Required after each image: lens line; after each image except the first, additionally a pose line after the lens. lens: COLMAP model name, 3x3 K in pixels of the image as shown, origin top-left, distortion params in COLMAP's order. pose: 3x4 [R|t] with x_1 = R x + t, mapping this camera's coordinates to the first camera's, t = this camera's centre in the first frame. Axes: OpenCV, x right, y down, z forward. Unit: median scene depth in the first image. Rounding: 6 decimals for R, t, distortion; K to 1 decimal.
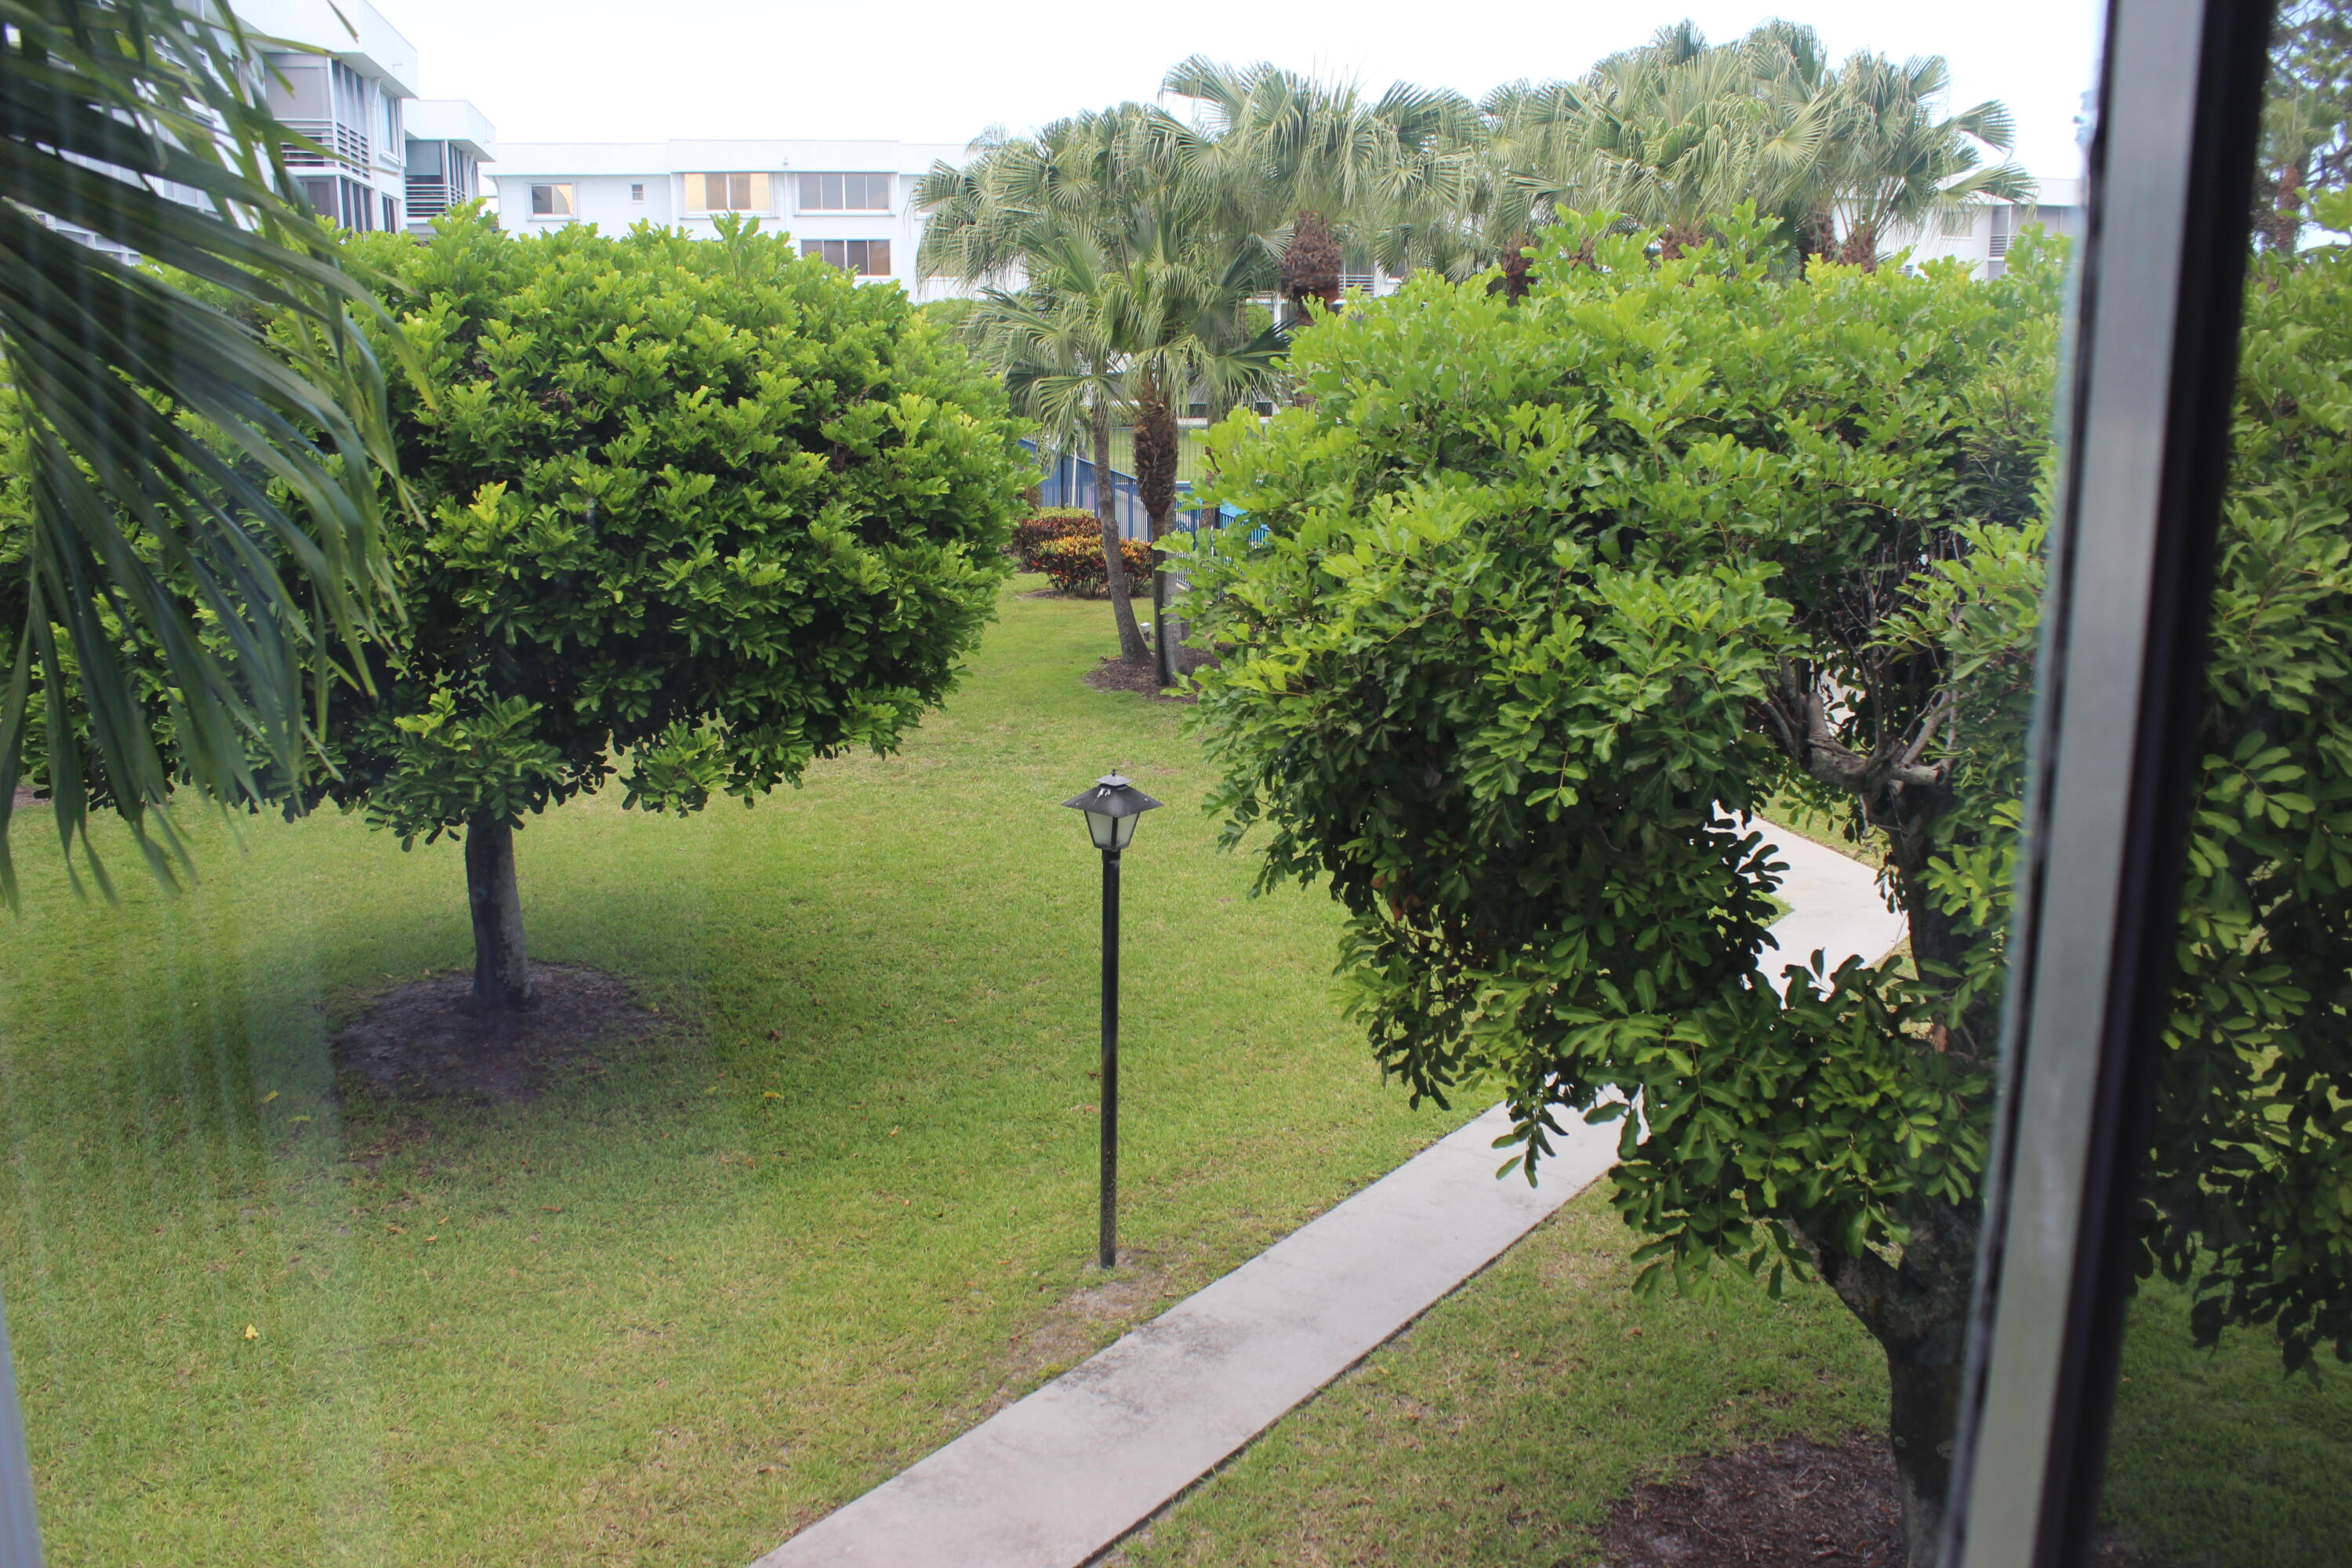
lens RADIAL K [[1938.2, 0, 1176.0], [0, 1938.2, 784.0], [0, 0, 1]] dist [-0.170627, 0.156272]
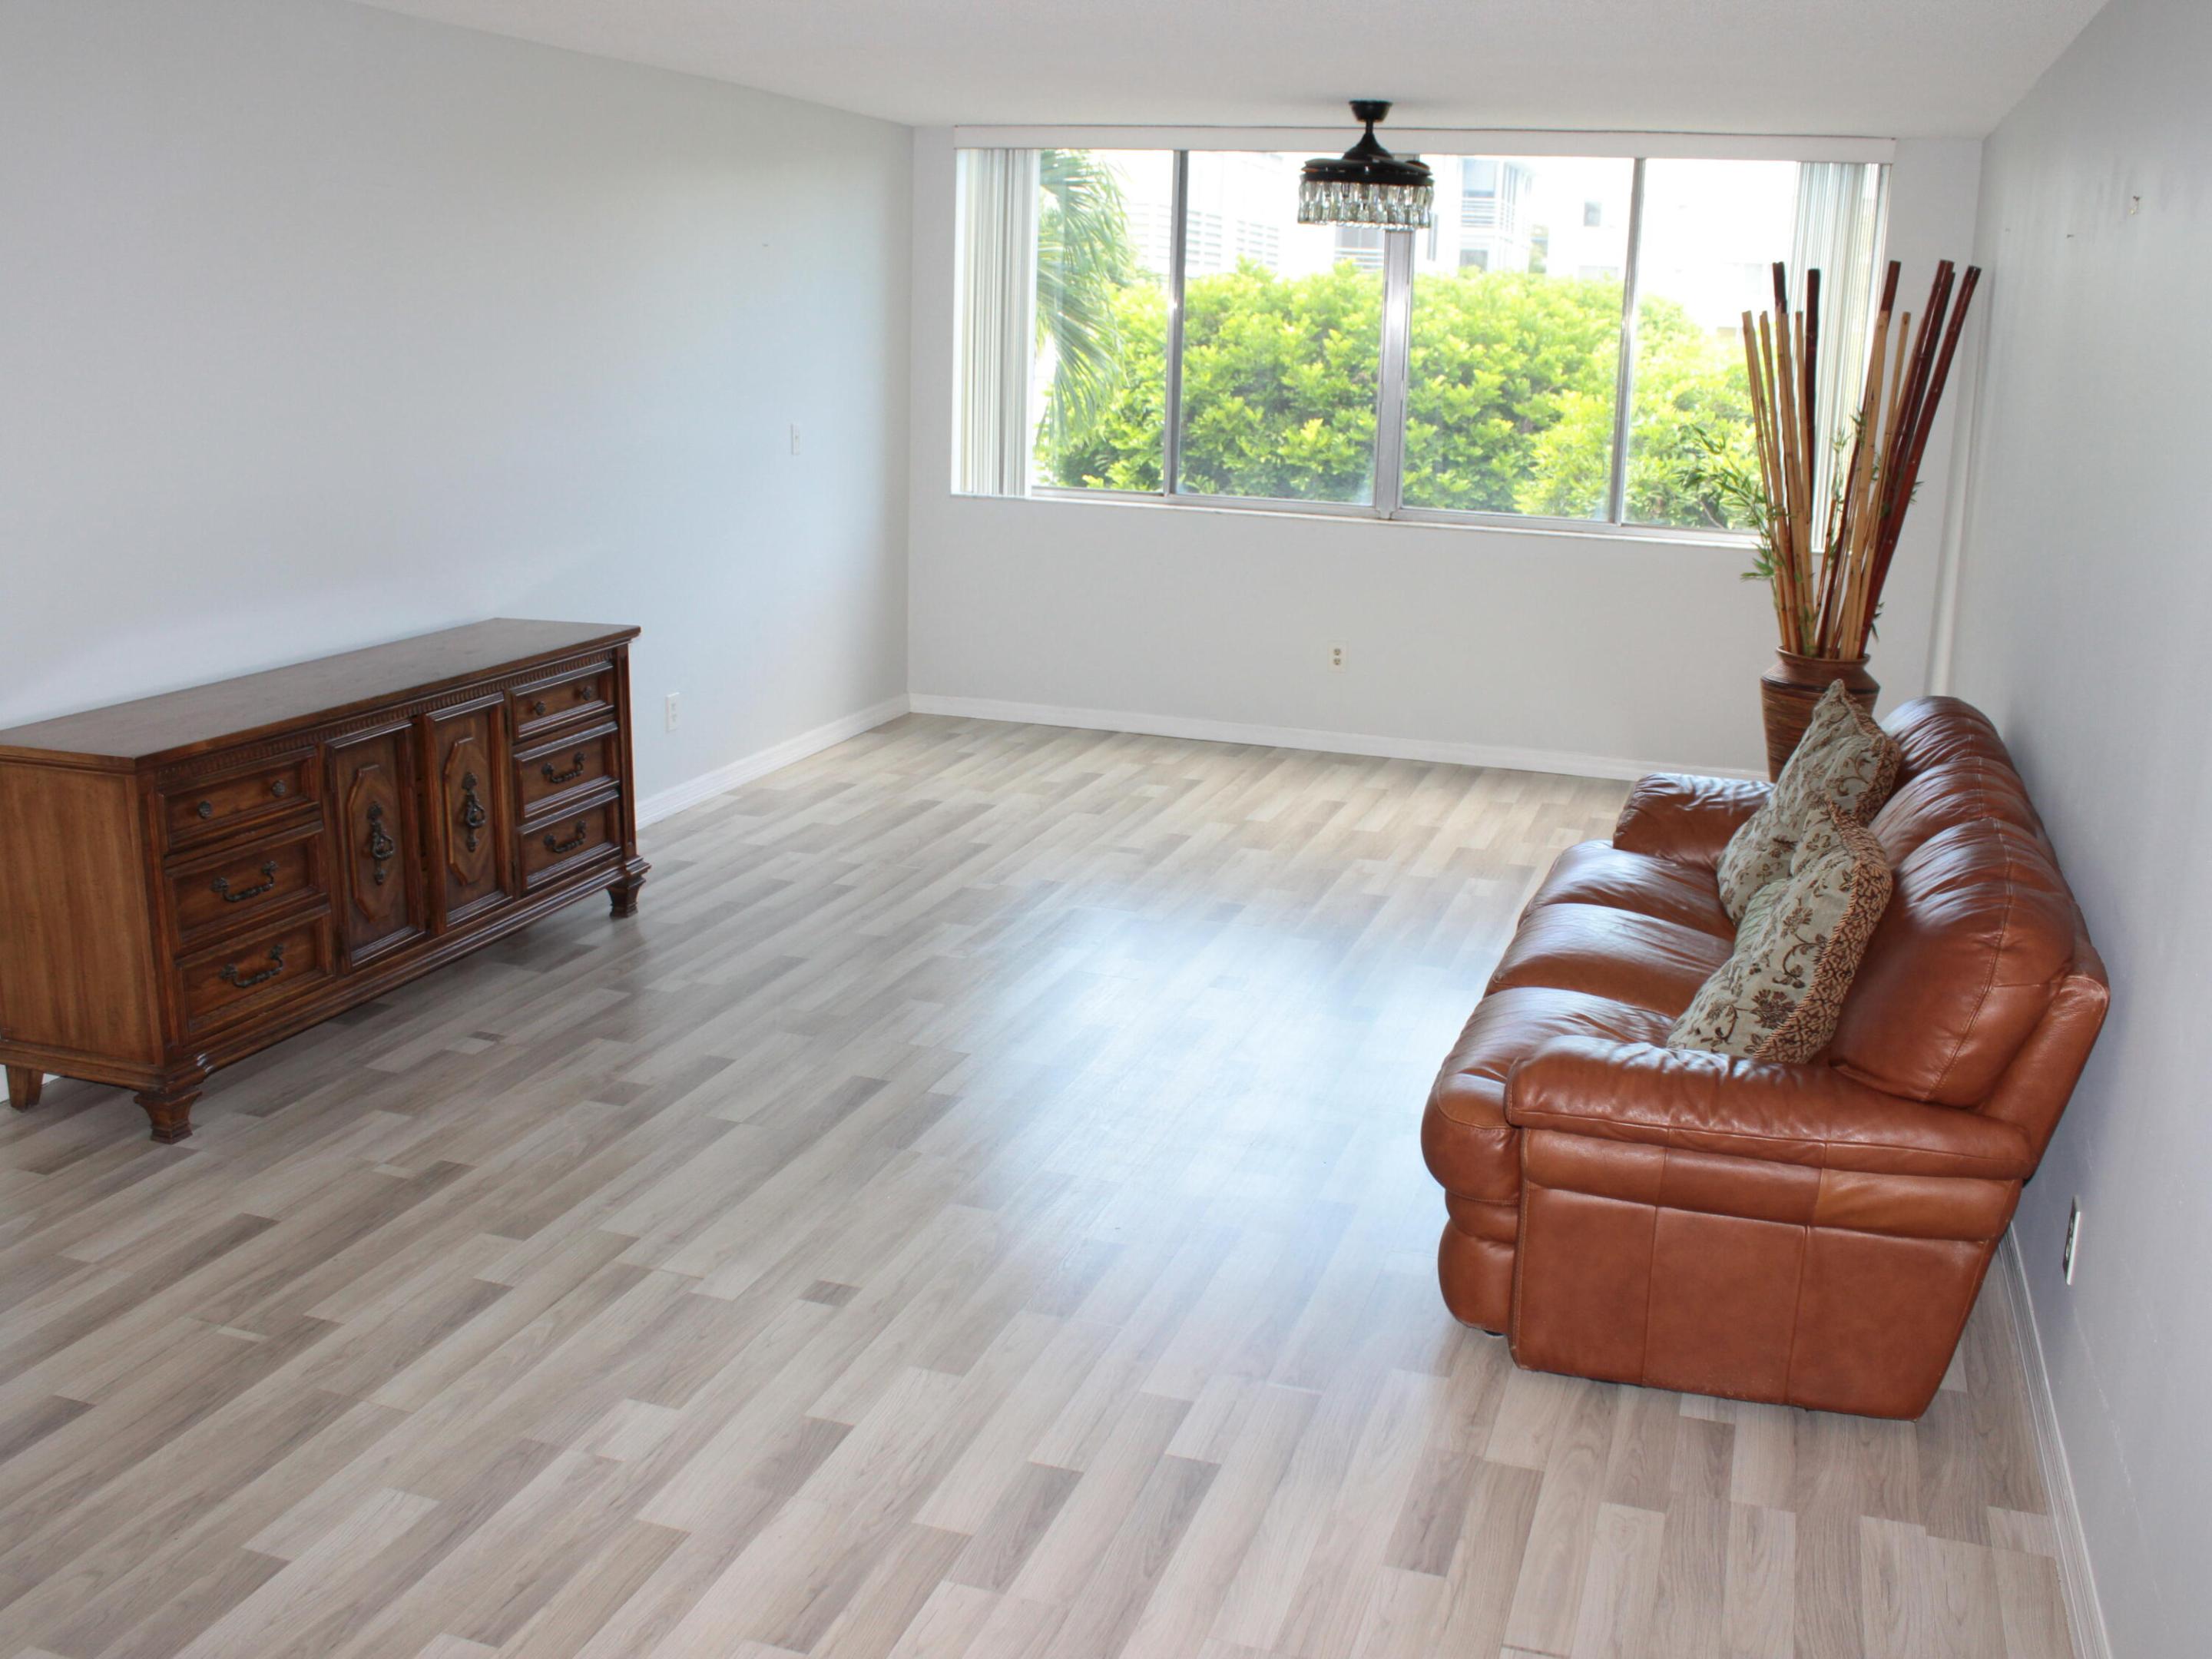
lens RADIAL K [[2073.2, 0, 1116.4], [0, 2073.2, 837.3], [0, 0, 1]] dist [-0.175921, 0.169080]
pose [[0.846656, 0.159210, -0.507766, 0.512402], [-0.156927, 0.986460, 0.047641, 0.162949], [0.508476, 0.039347, 0.860177, -0.735474]]
